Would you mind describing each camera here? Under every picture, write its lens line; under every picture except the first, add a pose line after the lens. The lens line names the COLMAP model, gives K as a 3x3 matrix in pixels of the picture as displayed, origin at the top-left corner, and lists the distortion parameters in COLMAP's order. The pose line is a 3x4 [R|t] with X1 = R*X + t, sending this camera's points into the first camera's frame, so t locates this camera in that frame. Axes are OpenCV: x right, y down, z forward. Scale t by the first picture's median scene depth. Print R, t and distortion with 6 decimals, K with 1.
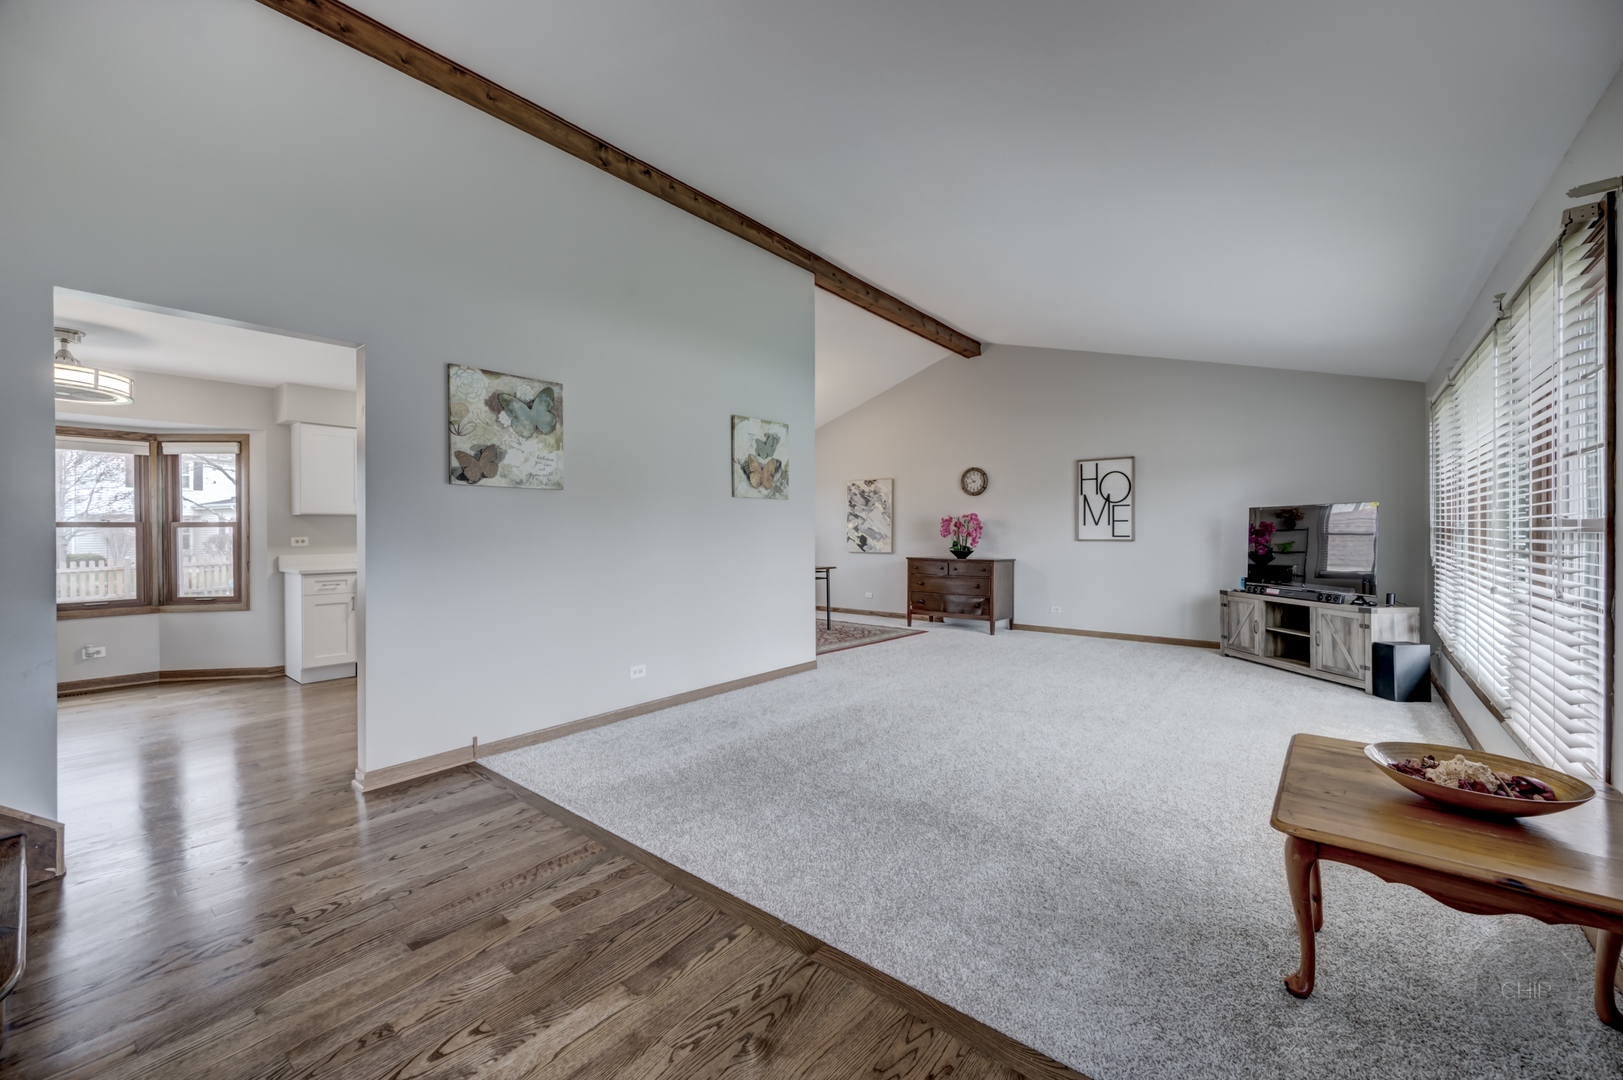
lens RADIAL K [[643.0, 0, 814.8], [0, 643.0, 533.2], [0, 0, 1]] dist [-0.002227, 0.000933]
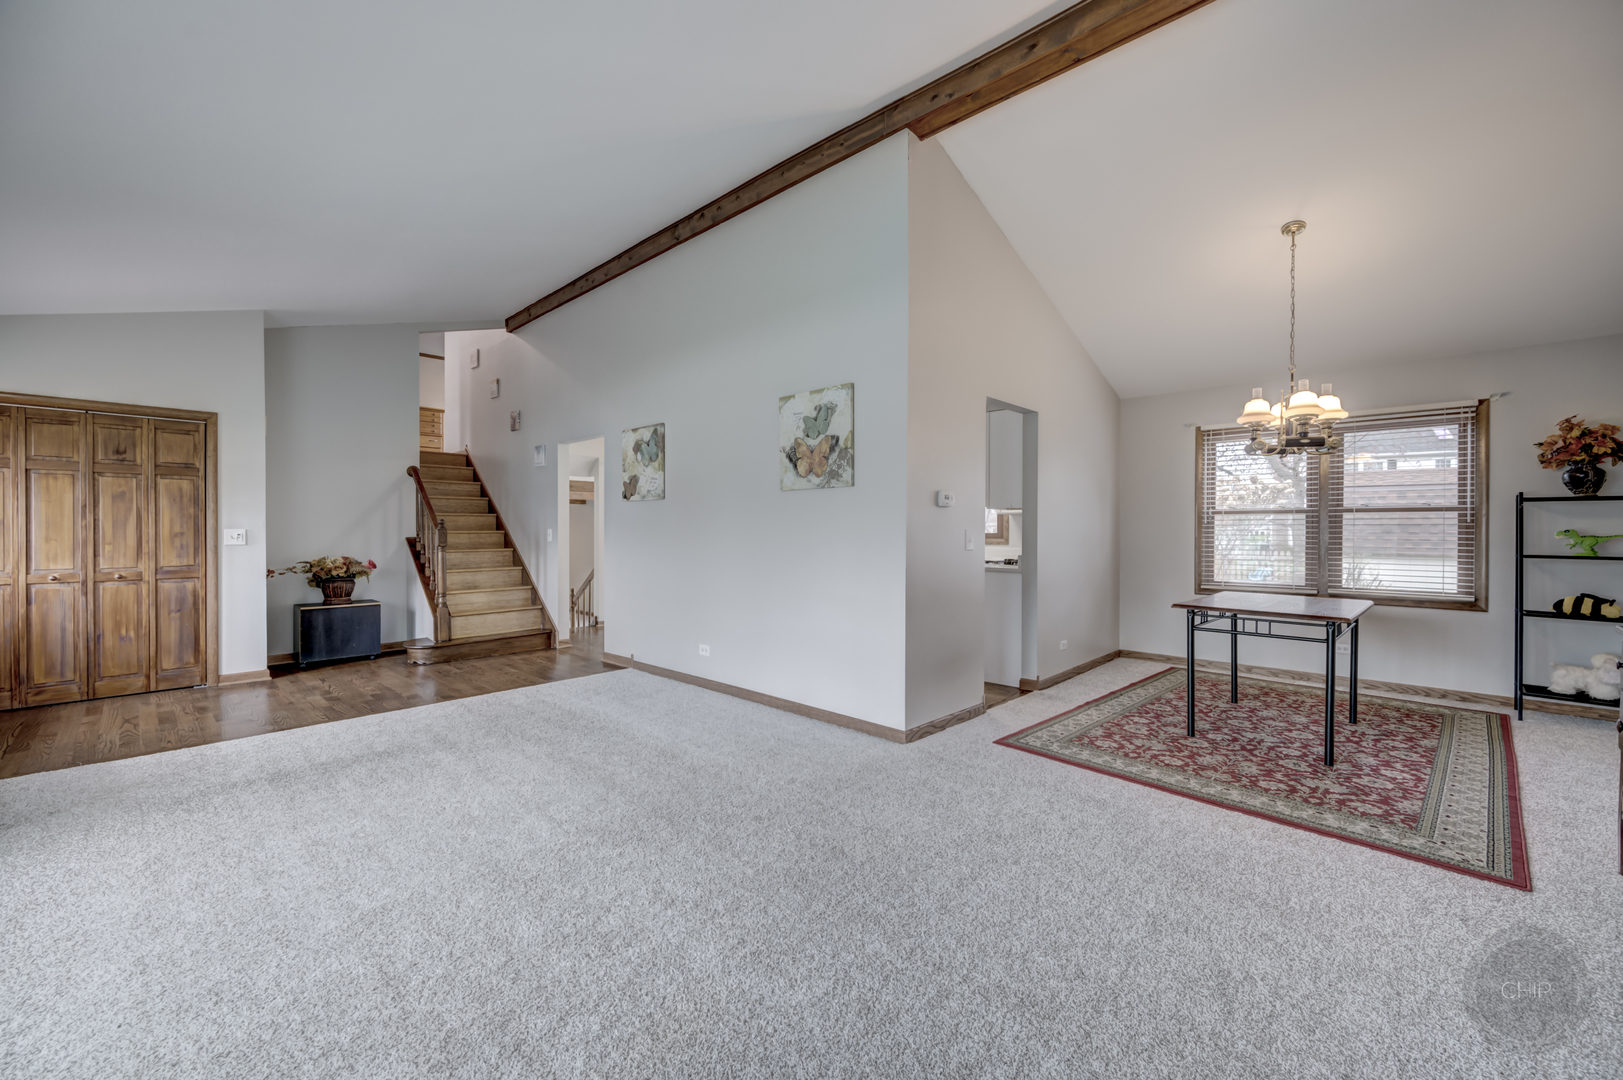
lens RADIAL K [[643.0, 0, 814.8], [0, 643.0, 533.2], [0, 0, 1]] dist [-0.002227, 0.000933]
pose [[-0.073839, 0.009318, -0.997227, 0.705644], [-0.004315, 0.999944, 0.009663, -0.006572], [0.997261, 0.005016, -0.073794, 1.044518]]
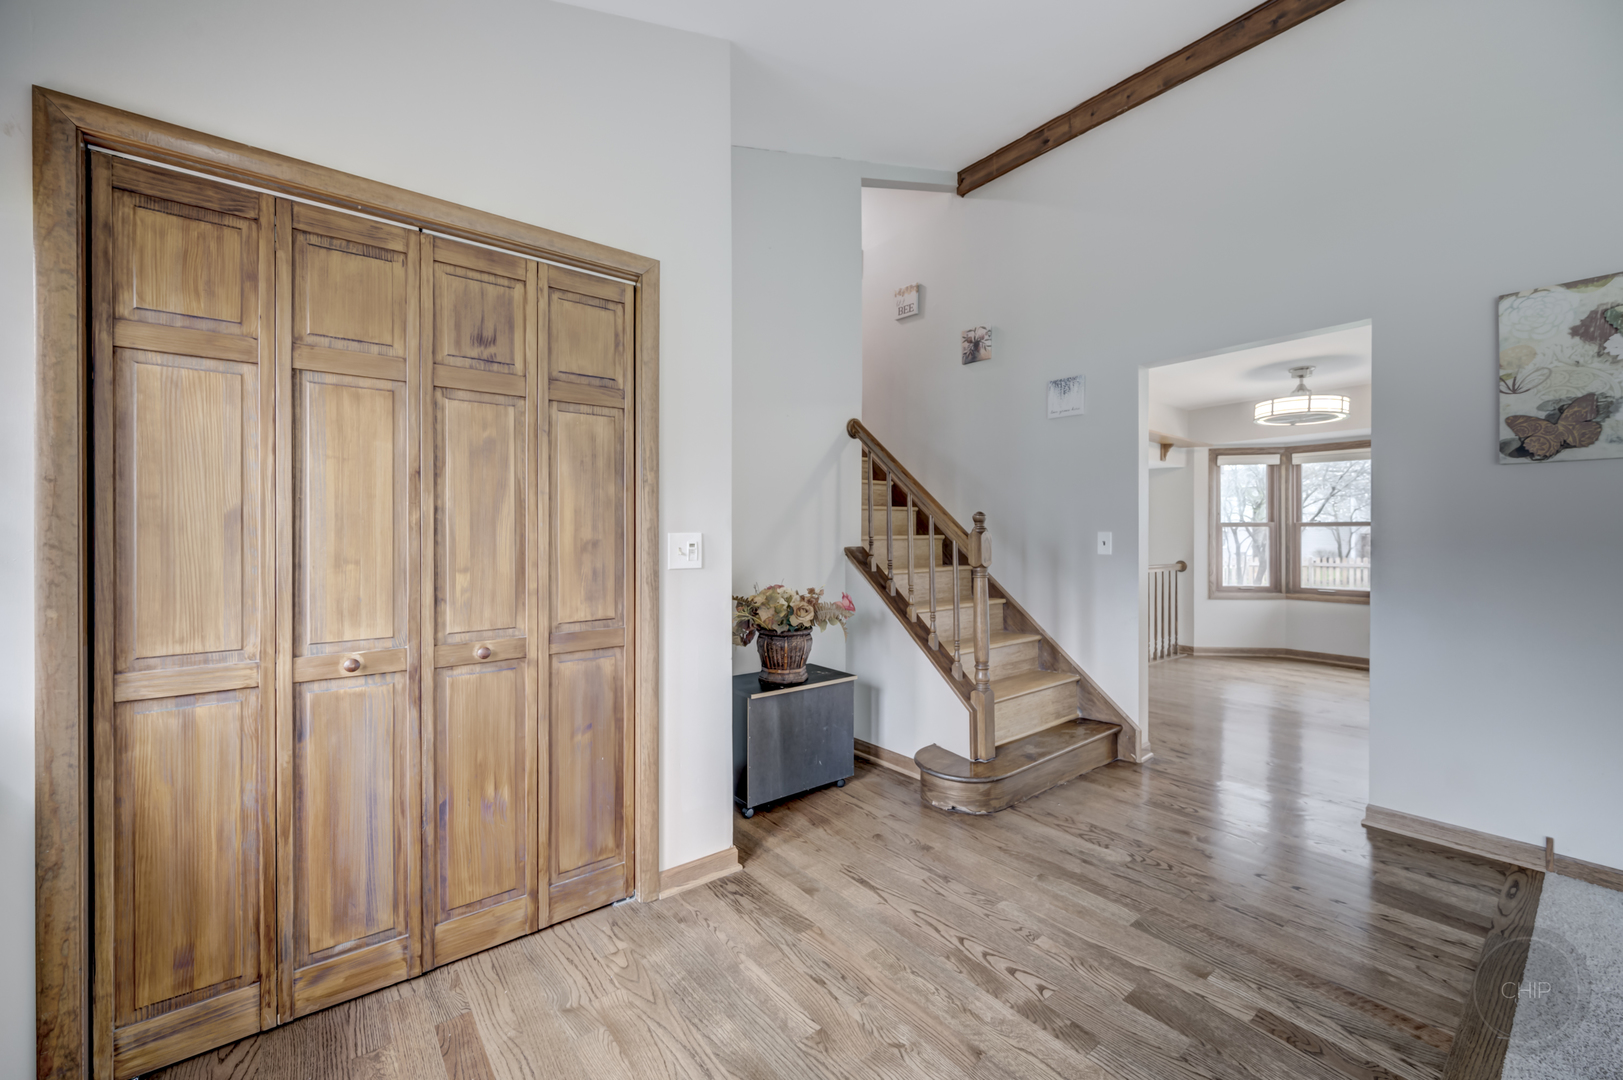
lens RADIAL K [[643.0, 0, 814.8], [0, 643.0, 533.2], [0, 0, 1]] dist [-0.002227, 0.000933]
pose [[-0.212530, 0.005192, -0.977141, 0.188774], [-0.001383, 0.999983, 0.005614, -0.001711], [0.977154, 0.002544, -0.212519, 0.259227]]
